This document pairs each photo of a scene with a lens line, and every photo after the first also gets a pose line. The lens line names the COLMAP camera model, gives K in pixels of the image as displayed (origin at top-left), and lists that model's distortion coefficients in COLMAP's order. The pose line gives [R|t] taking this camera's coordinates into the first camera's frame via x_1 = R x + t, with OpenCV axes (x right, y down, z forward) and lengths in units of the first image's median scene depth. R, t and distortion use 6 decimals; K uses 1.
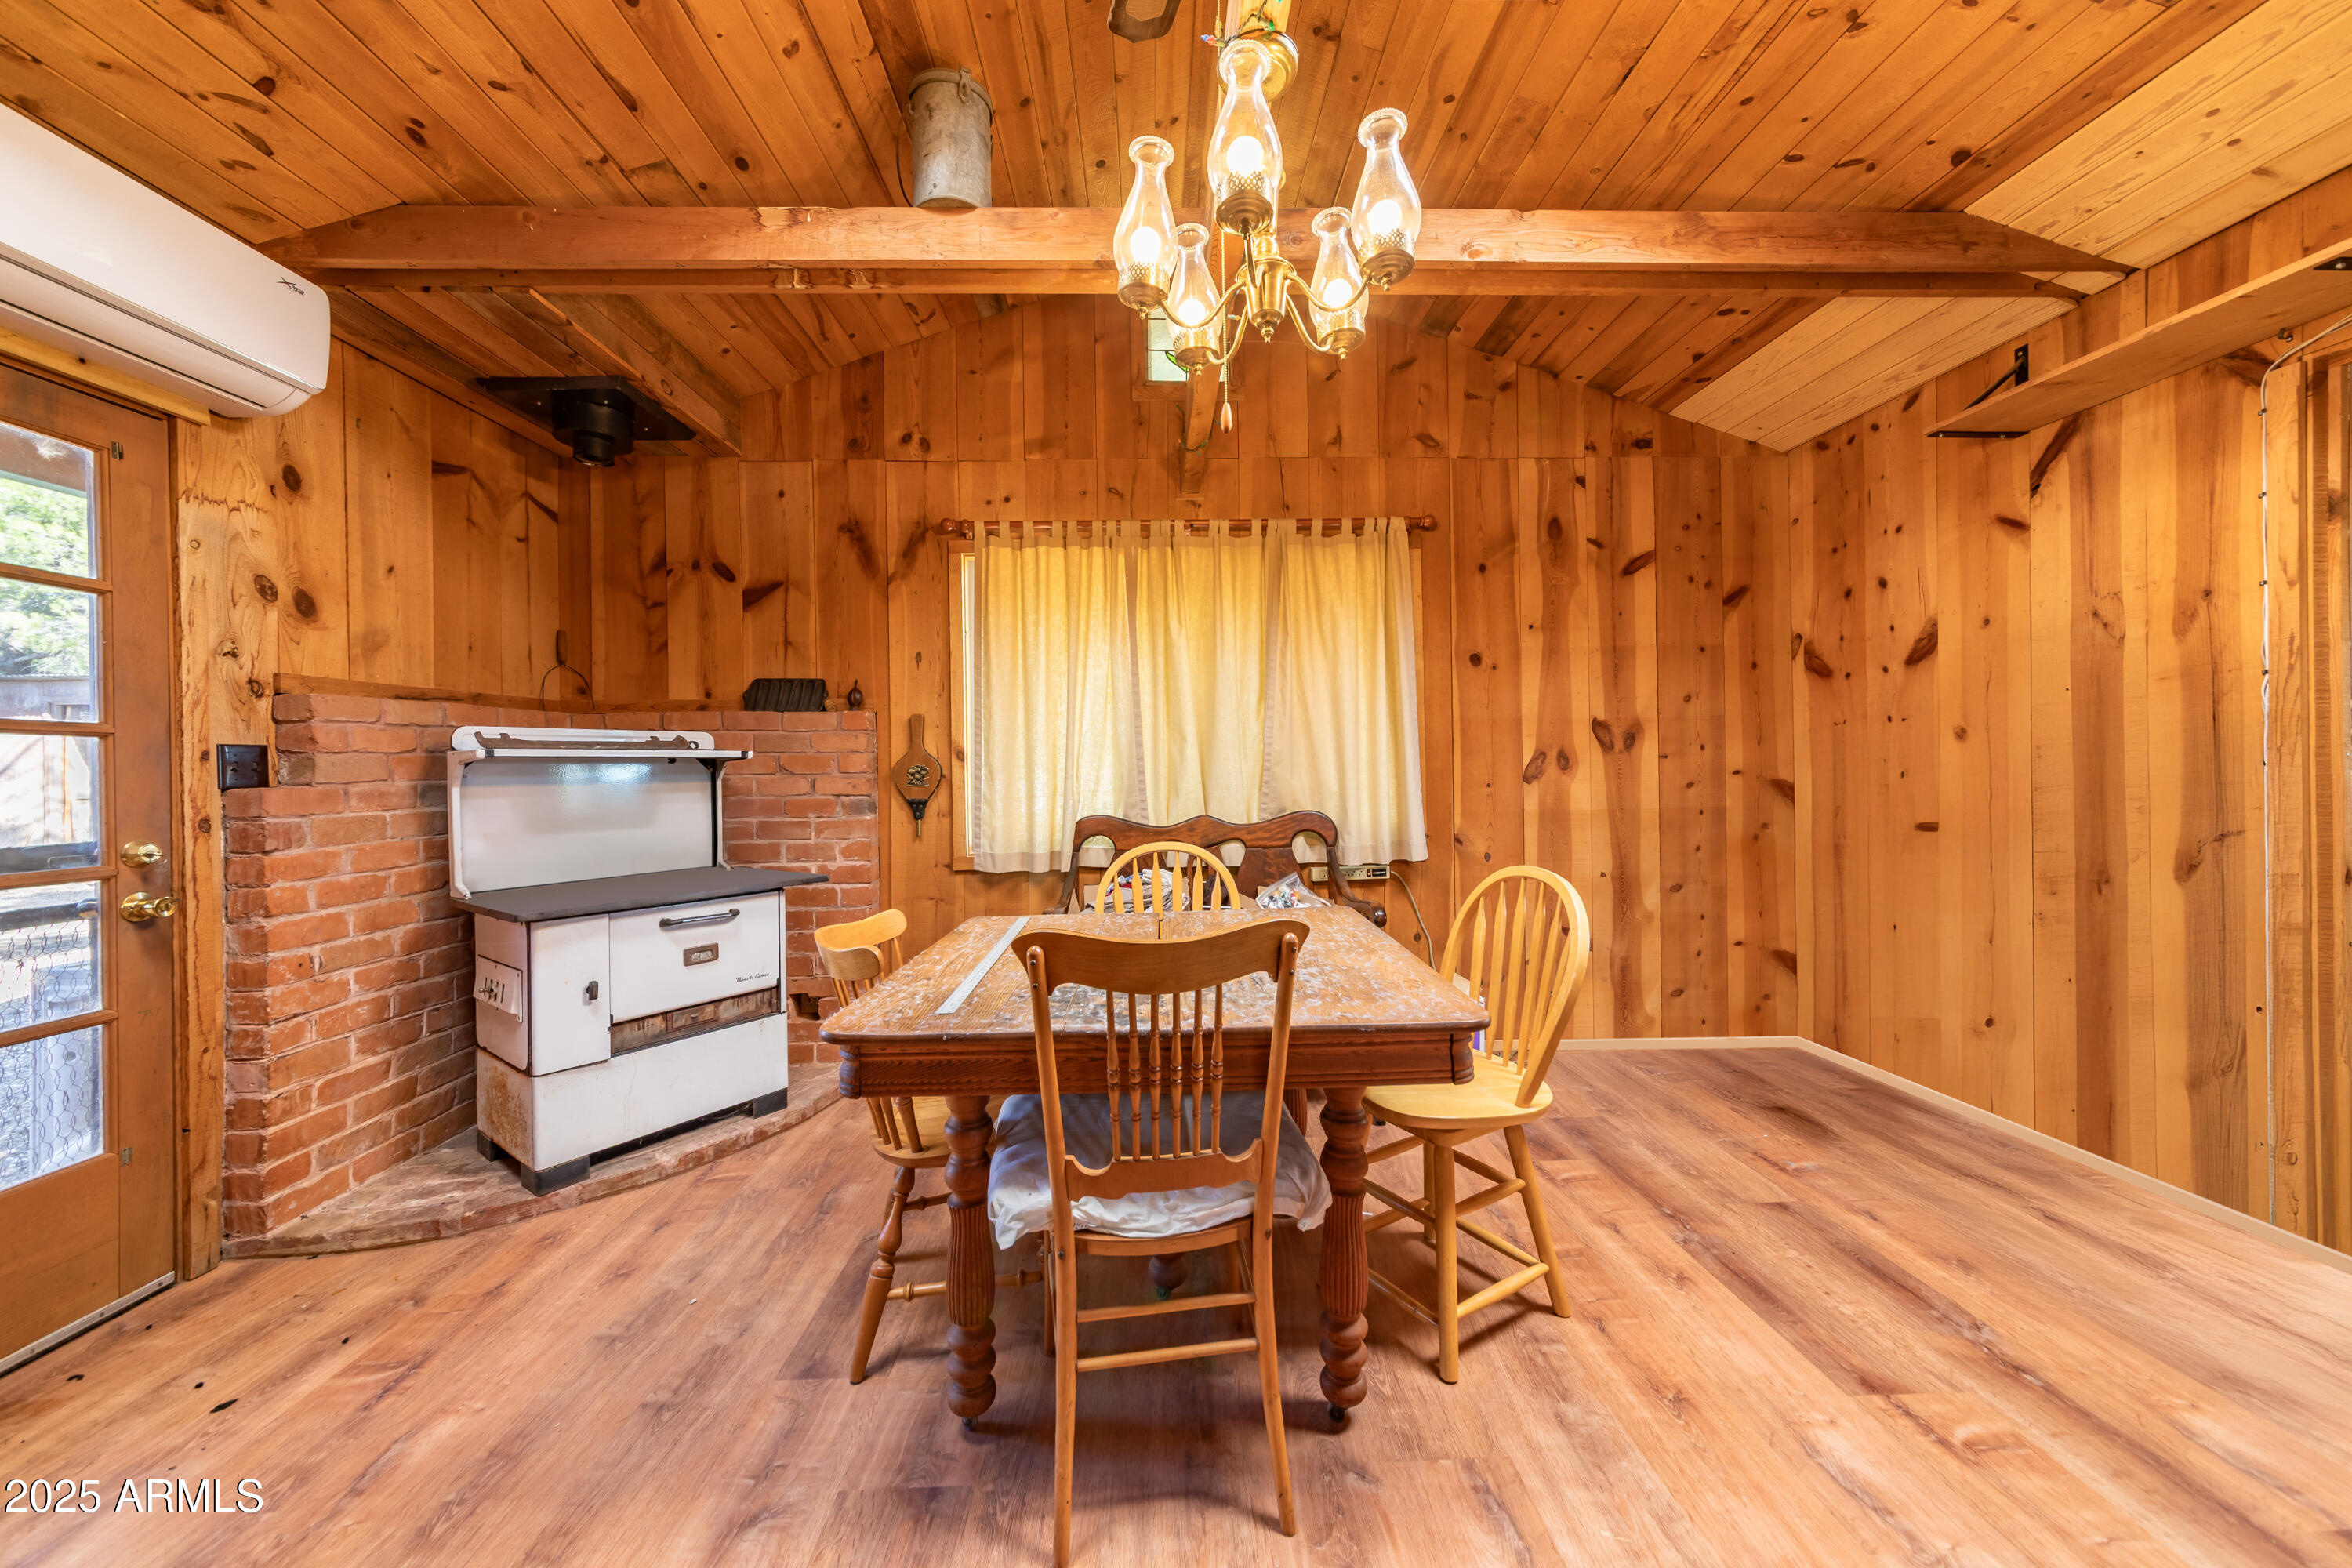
lens RADIAL K [[823.5, 0, 1172.7], [0, 823.5, 768.7], [0, 0, 1]] dist [-0.000765, 0.000988]
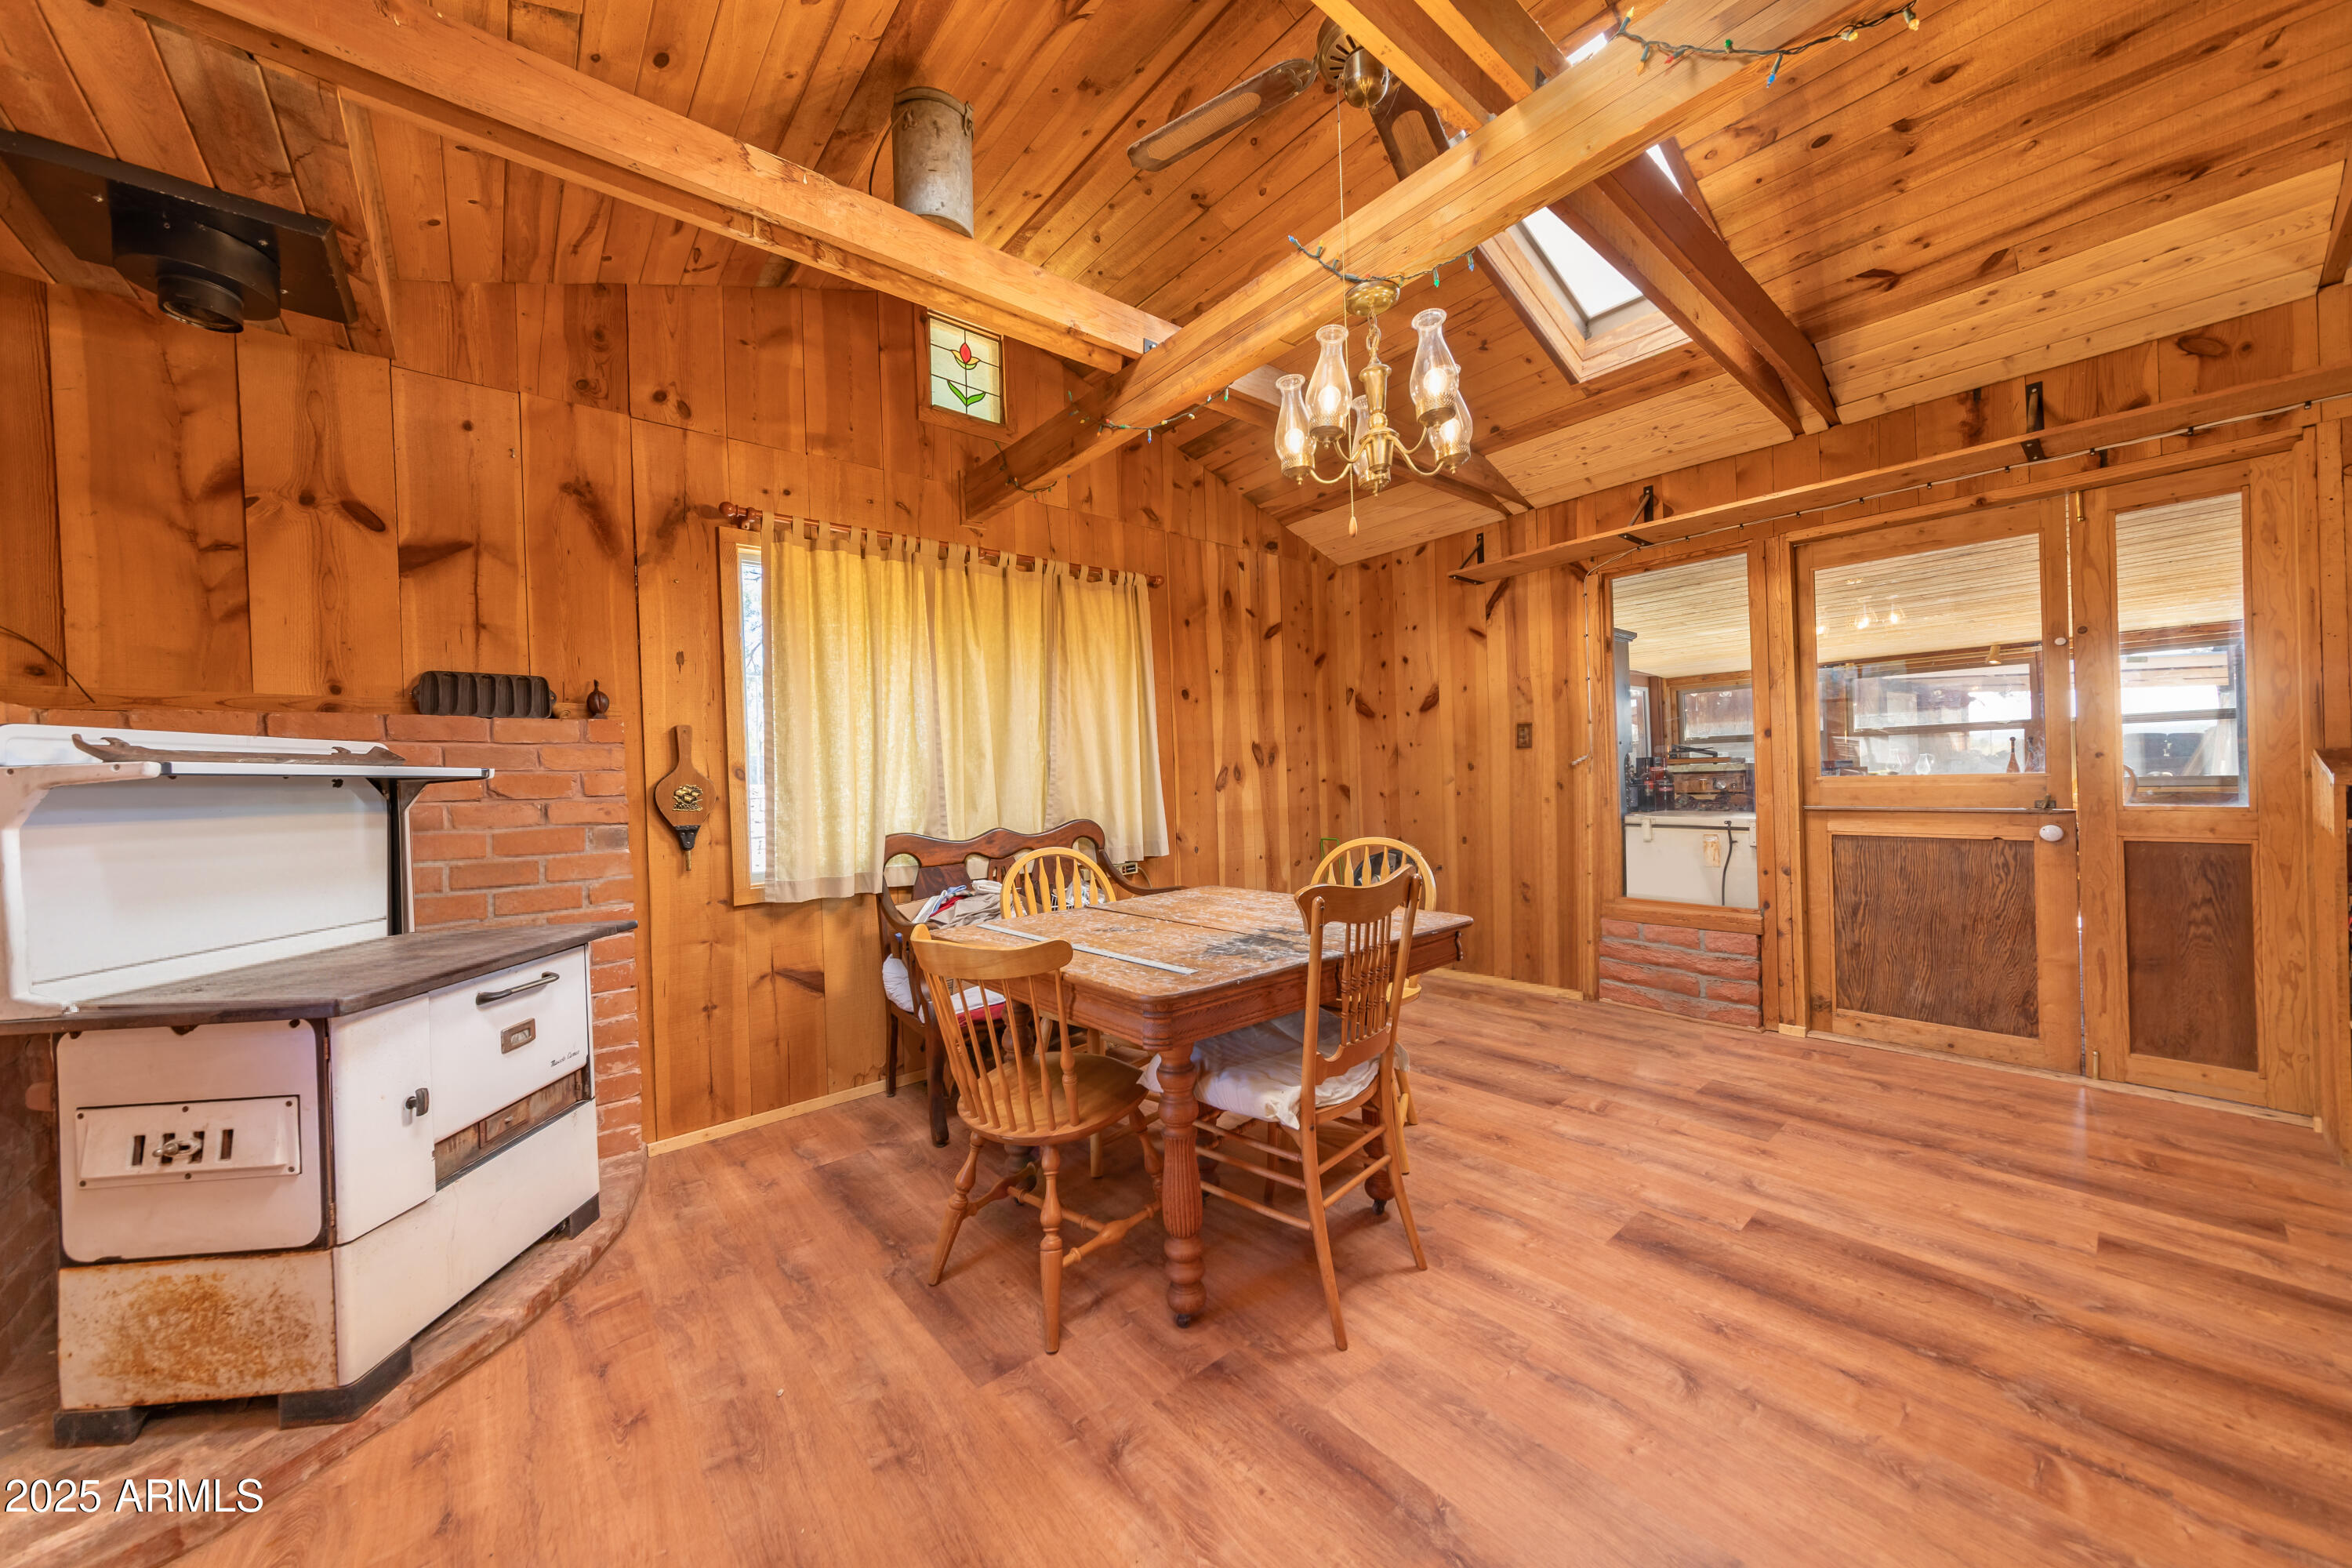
lens RADIAL K [[823.5, 0, 1163.4], [0, 823.5, 782.5], [0, 0, 1]] dist [-0.000765, 0.000988]
pose [[0.787809, -0.015232, 0.615731, -0.451131], [0.025422, 0.999646, -0.007798, 0.011918], [-0.615394, 0.021797, 0.787918, 0.031015]]
